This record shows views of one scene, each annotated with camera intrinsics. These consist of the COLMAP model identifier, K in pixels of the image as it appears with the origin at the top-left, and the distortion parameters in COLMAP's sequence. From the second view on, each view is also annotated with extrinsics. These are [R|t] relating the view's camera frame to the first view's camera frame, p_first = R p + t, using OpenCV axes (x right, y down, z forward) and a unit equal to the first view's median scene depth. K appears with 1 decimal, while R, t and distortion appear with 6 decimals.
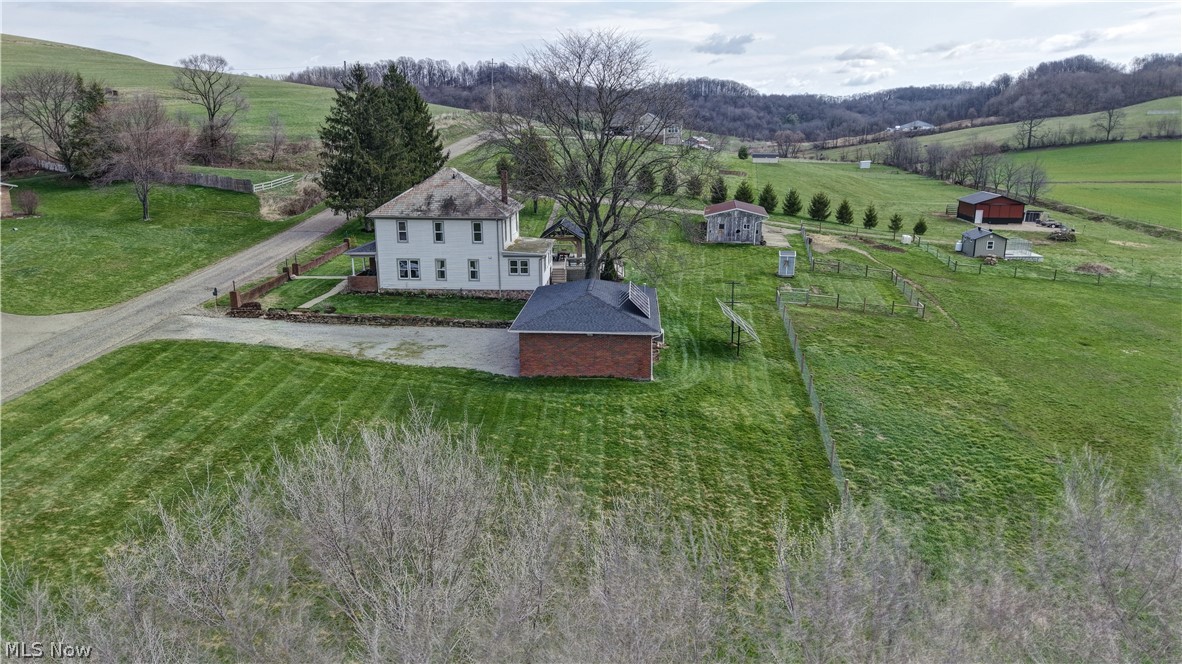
lens RADIAL K [[794.6, 0, 590.1], [0, 794.6, 334.1], [0, 0, 1]] dist [0.020411, -0.008030]
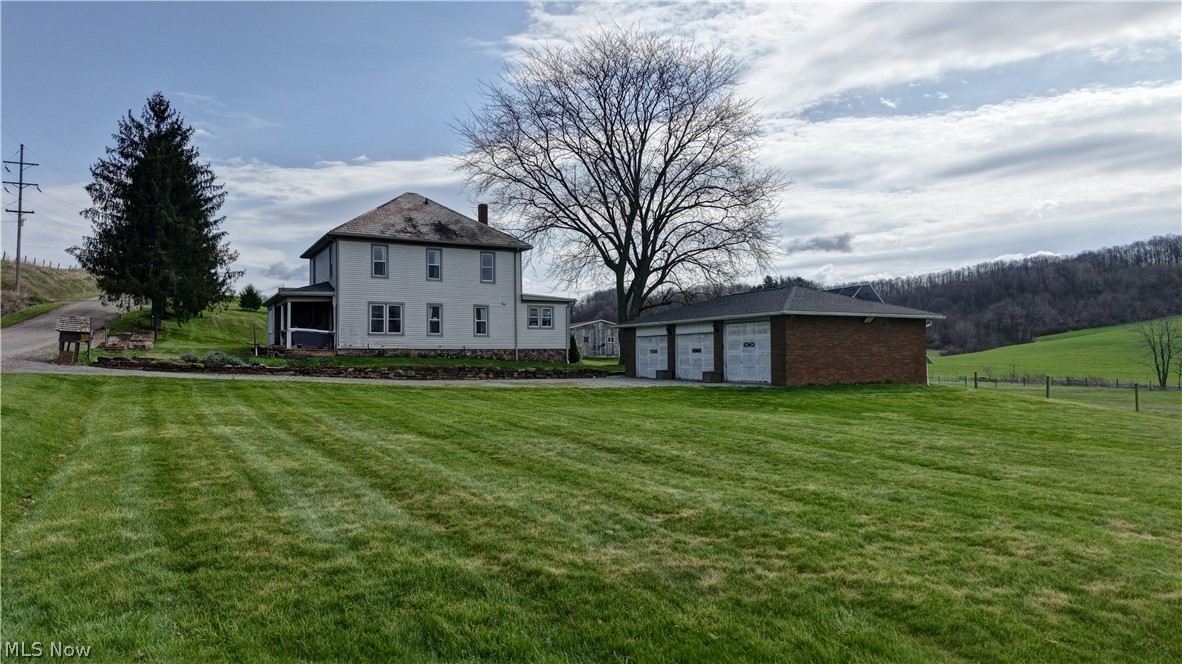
lens RADIAL K [[794.6, 0, 594.5], [0, 794.6, 334.8], [0, 0, 1]] dist [0.020411, -0.008030]
pose [[0.880146, 0.006922, 0.474653, -0.390715], [0.117068, 0.965846, -0.231164, 0.105072], [-0.460042, 0.259025, 0.849275, 0.361651]]
